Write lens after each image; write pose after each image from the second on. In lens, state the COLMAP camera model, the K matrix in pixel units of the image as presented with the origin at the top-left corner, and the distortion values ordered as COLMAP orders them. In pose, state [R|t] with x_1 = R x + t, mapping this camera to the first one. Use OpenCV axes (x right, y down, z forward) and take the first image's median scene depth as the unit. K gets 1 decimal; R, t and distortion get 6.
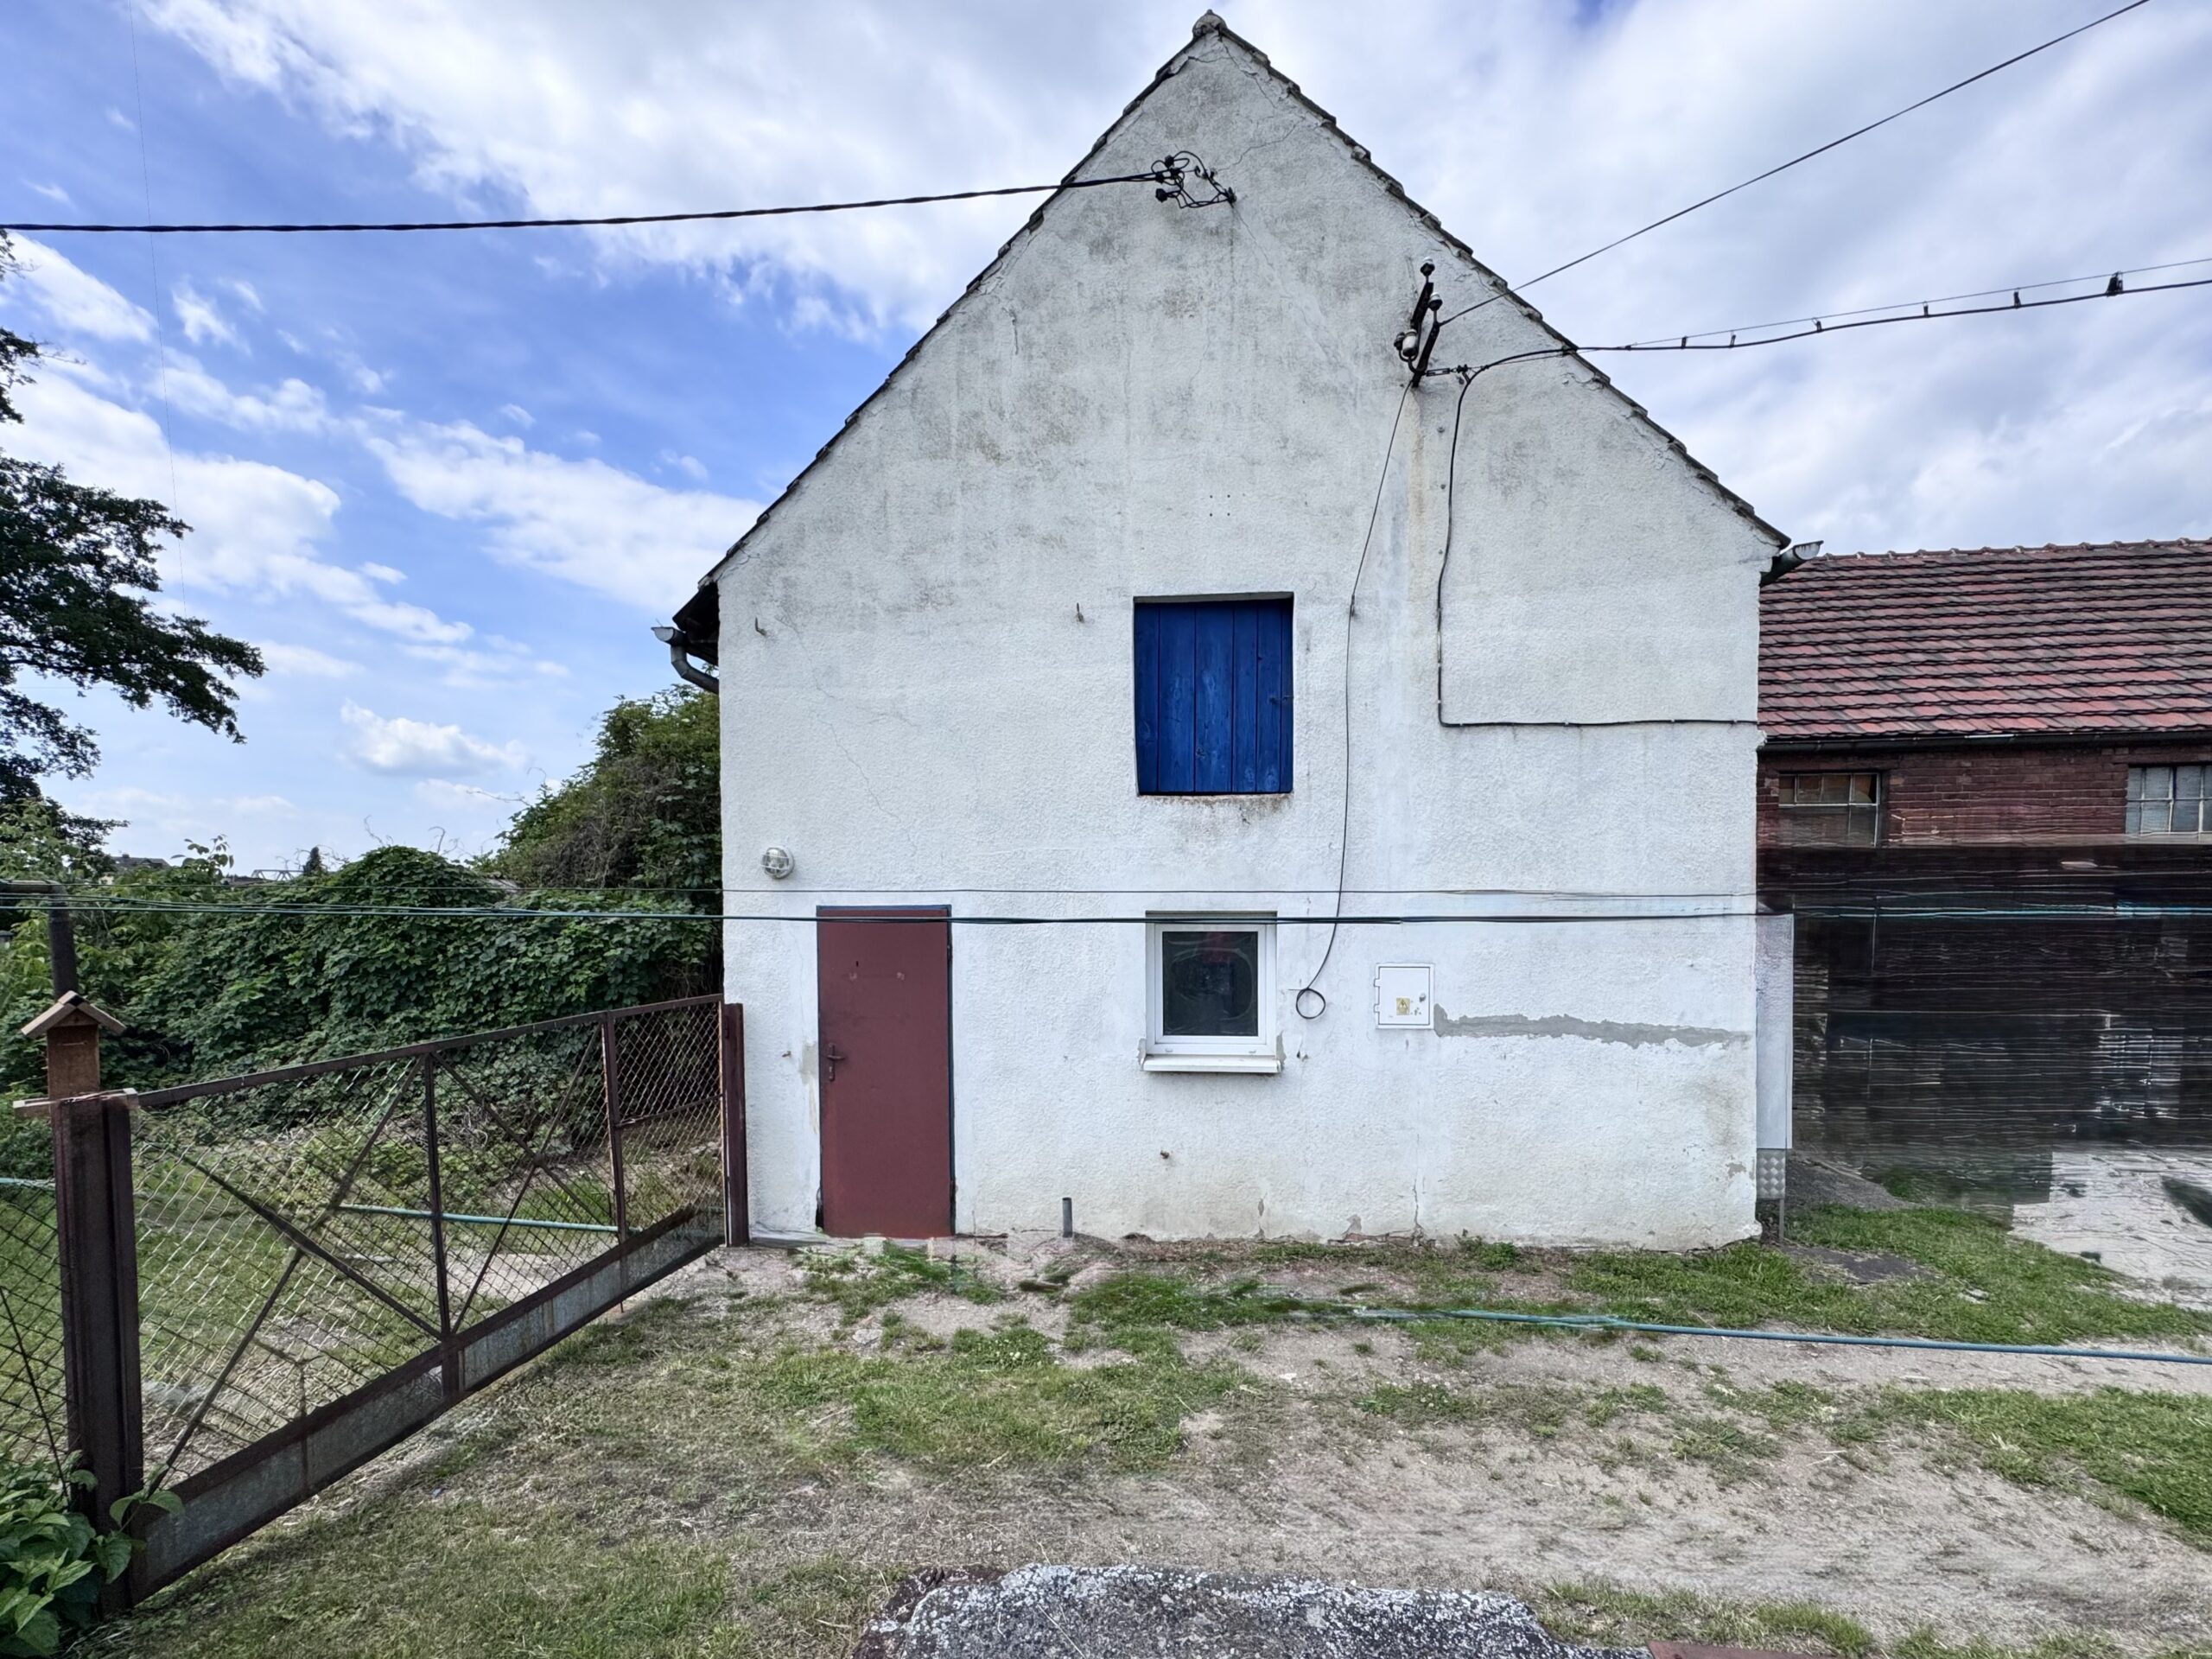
lens RADIAL K [[973.6, 0, 1207.0], [0, 973.6, 934.0], [0, 0, 1]] dist [-0.001017, -0.000019]
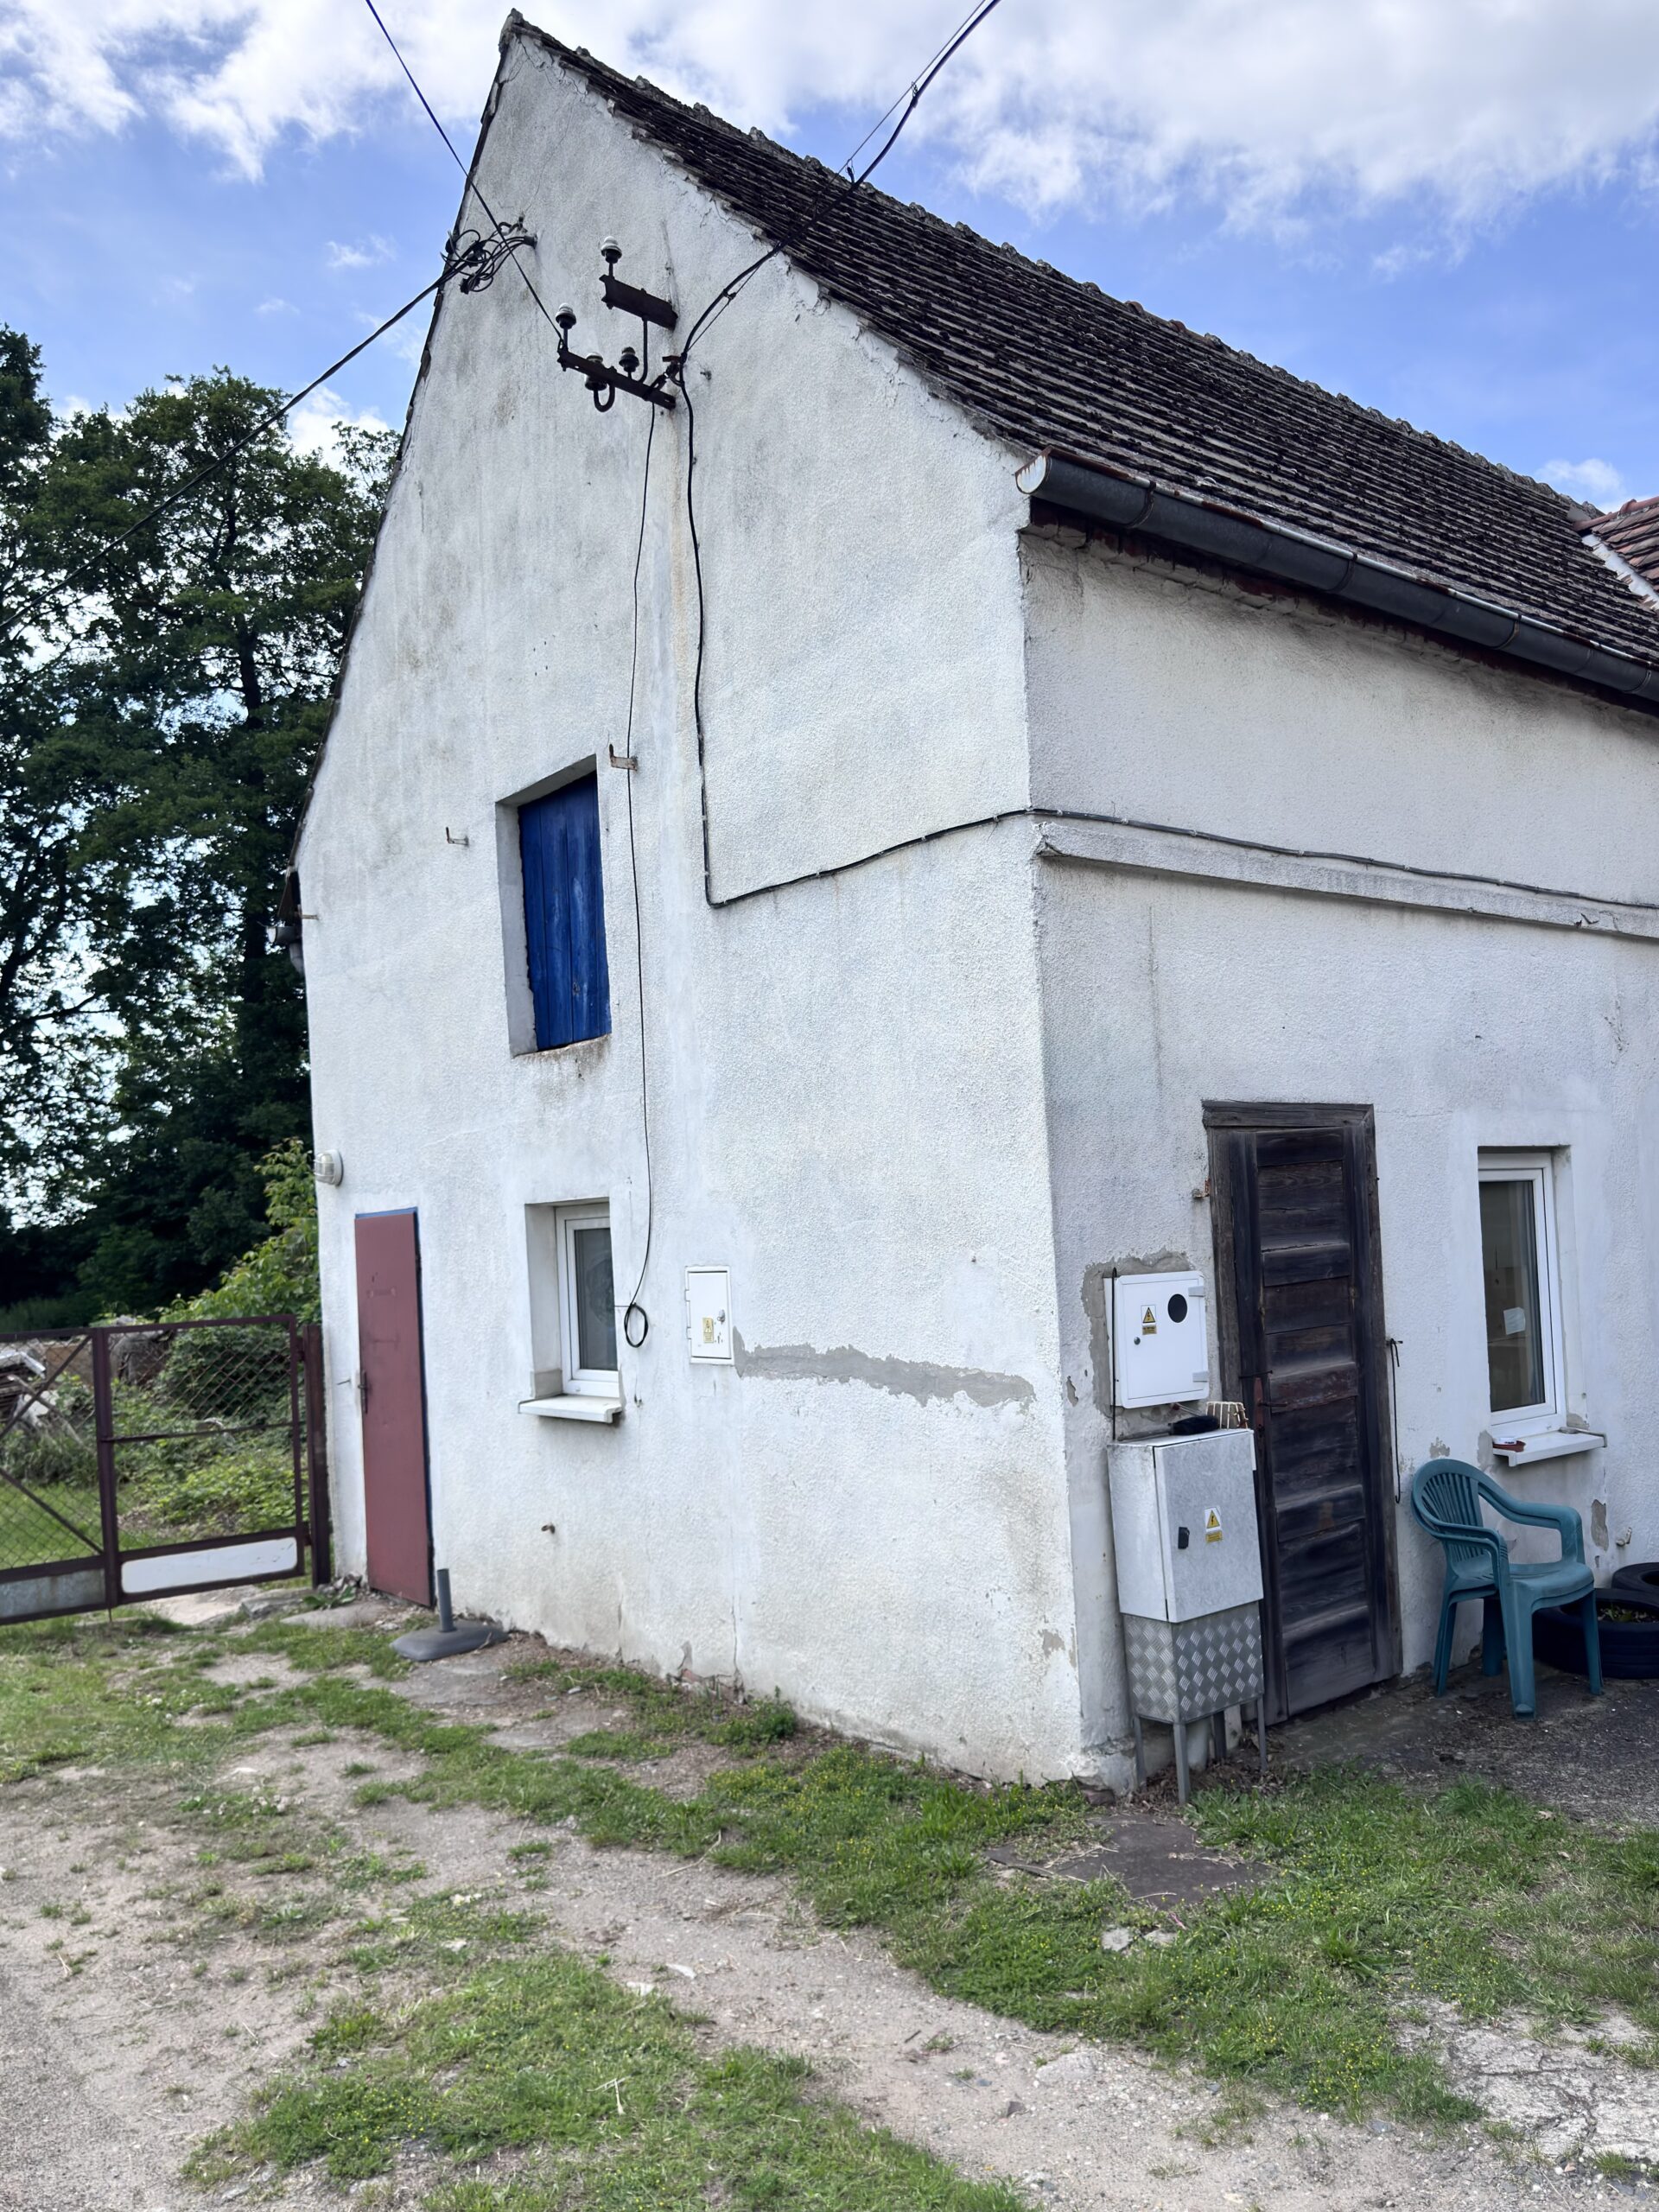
lens RADIAL K [[1700.6, 0, 831.3], [0, 1700.6, 1196.0], [0, 0, 1]] dist [0.168416, -0.280275]
pose [[0.690531, -0.046885, -0.721782, 1.112261], [0.026057, 0.998862, -0.039954, 0.030978], [0.722834, 0.008783, 0.690966, 0.249958]]
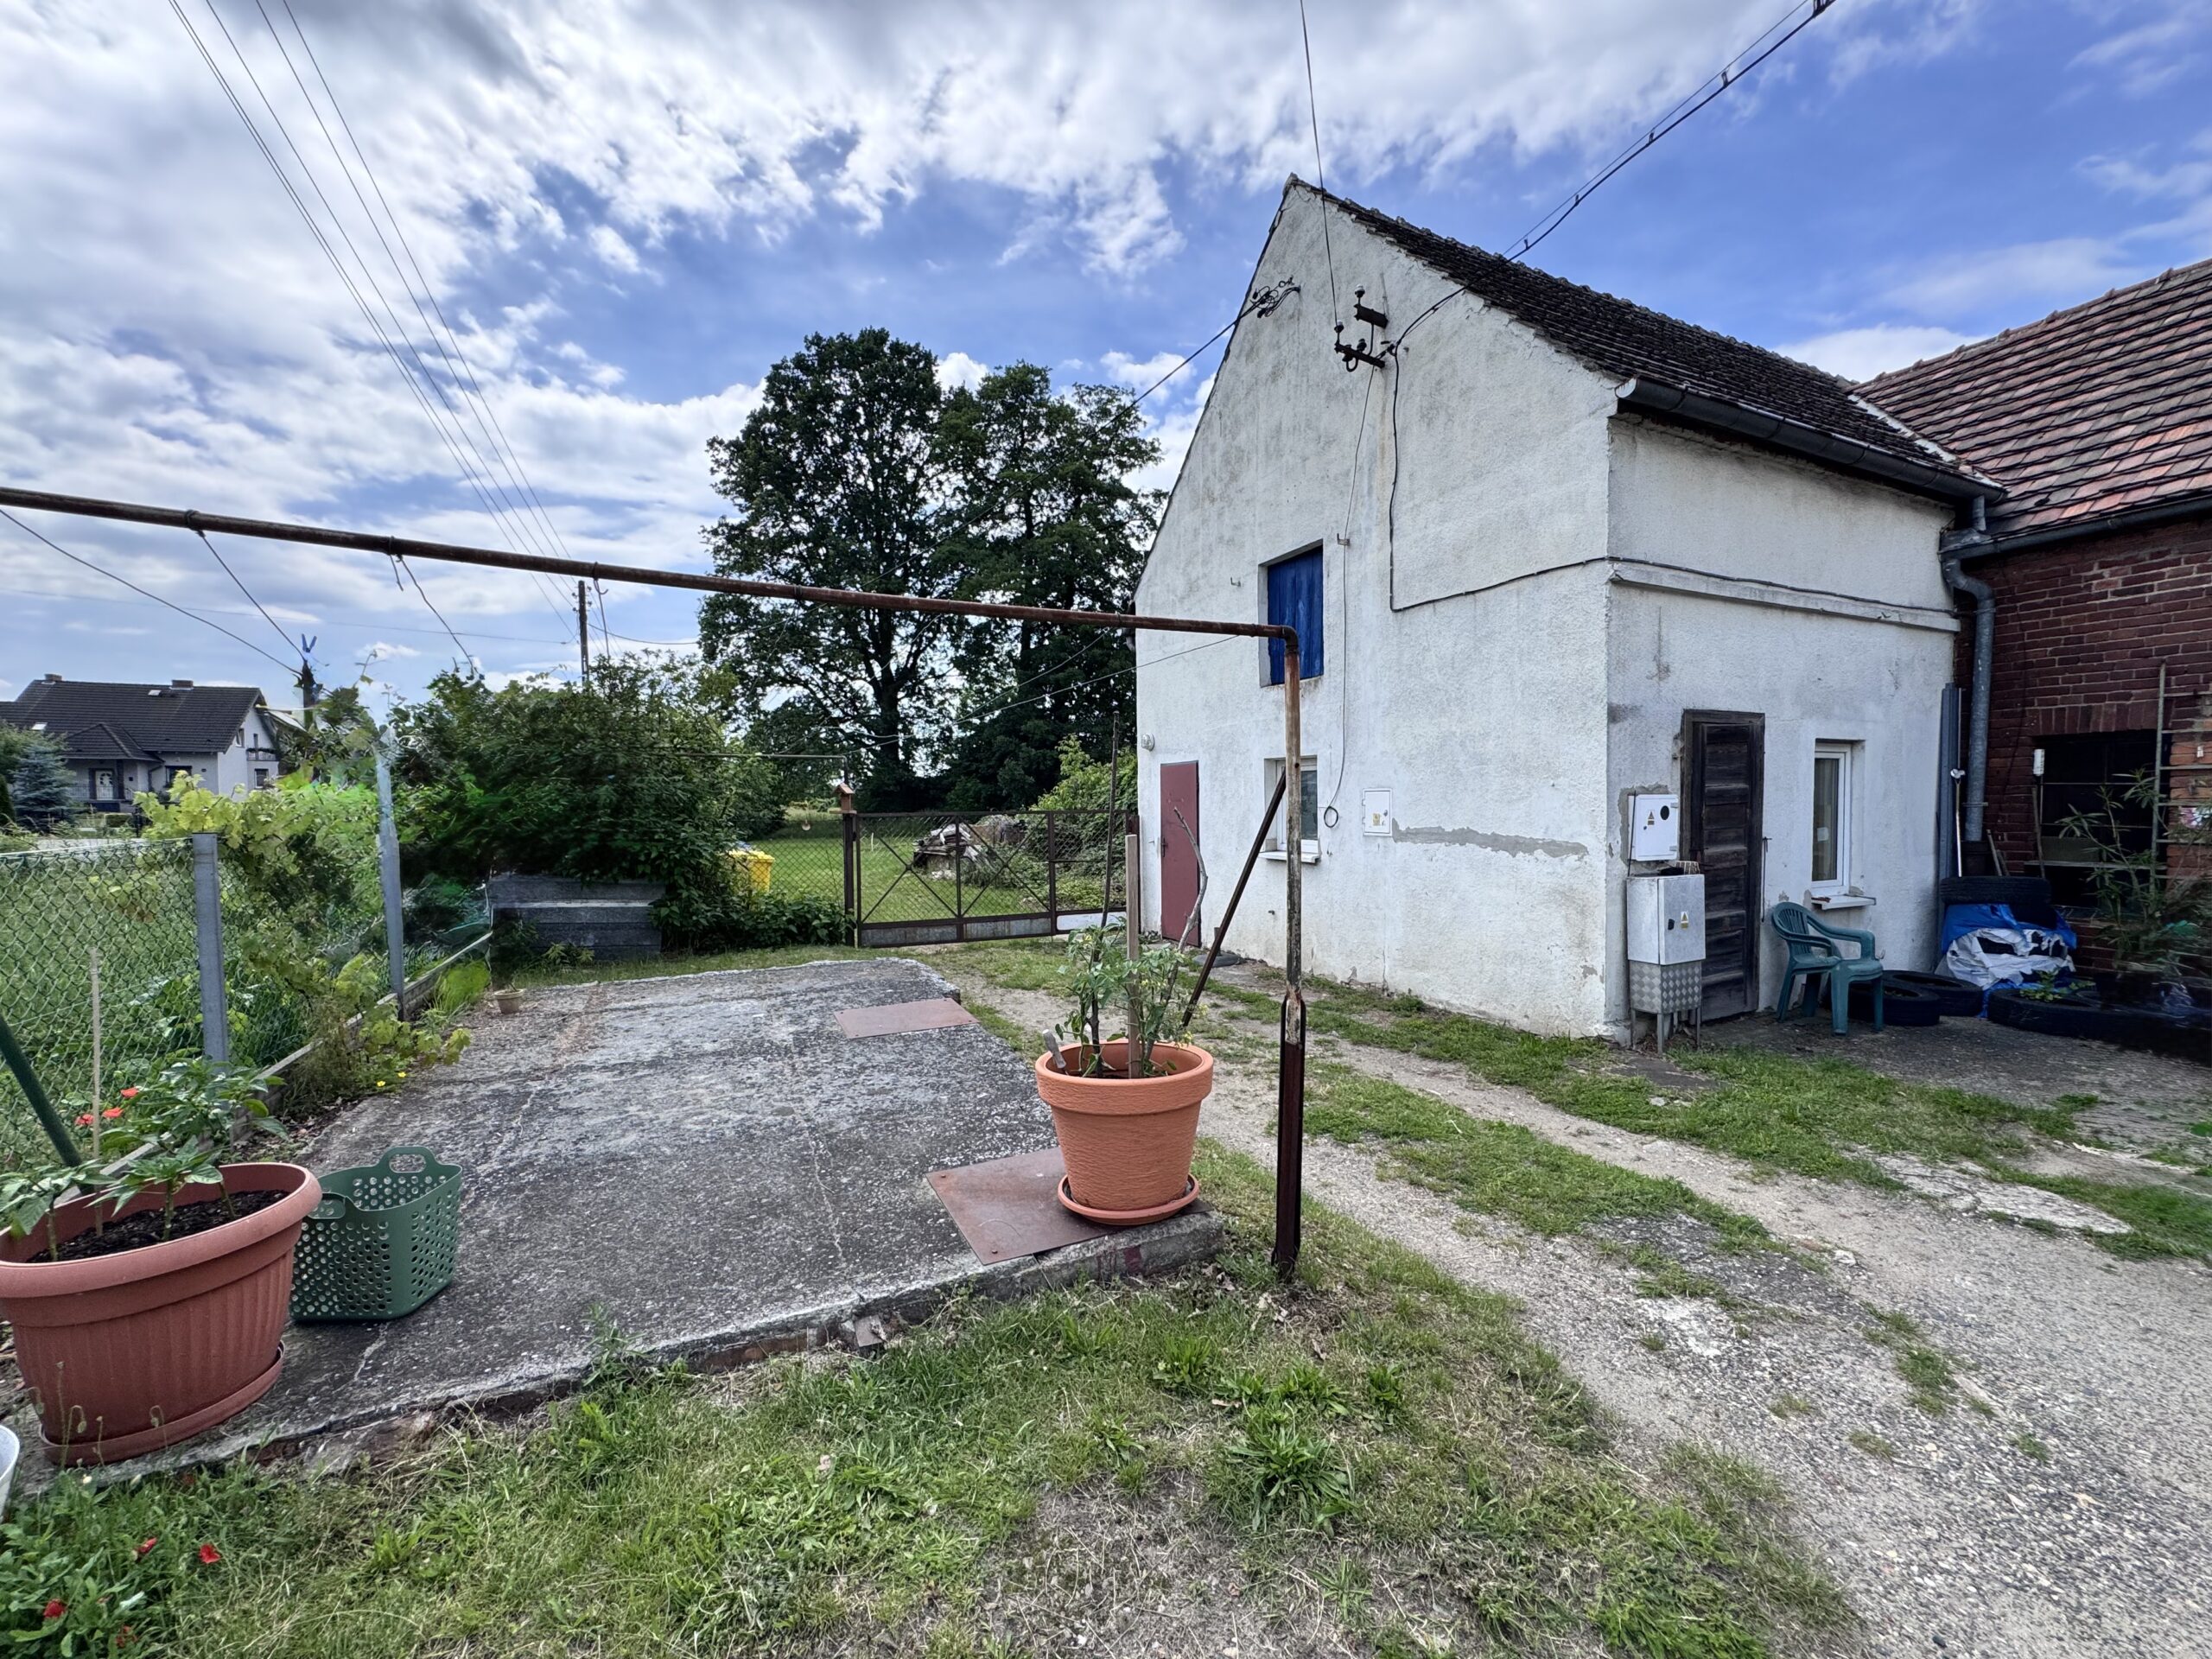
lens RADIAL K [[875.0, 0, 1076.0], [0, 875.0, 820.6], [0, 0, 1]] dist [0.012871, 0.000123]
pose [[0.502519, 0.019979, -0.864336, 1.063333], [-0.015571, 0.999780, 0.014057, 0.065197], [0.864426, 0.006395, 0.502719, 0.006366]]
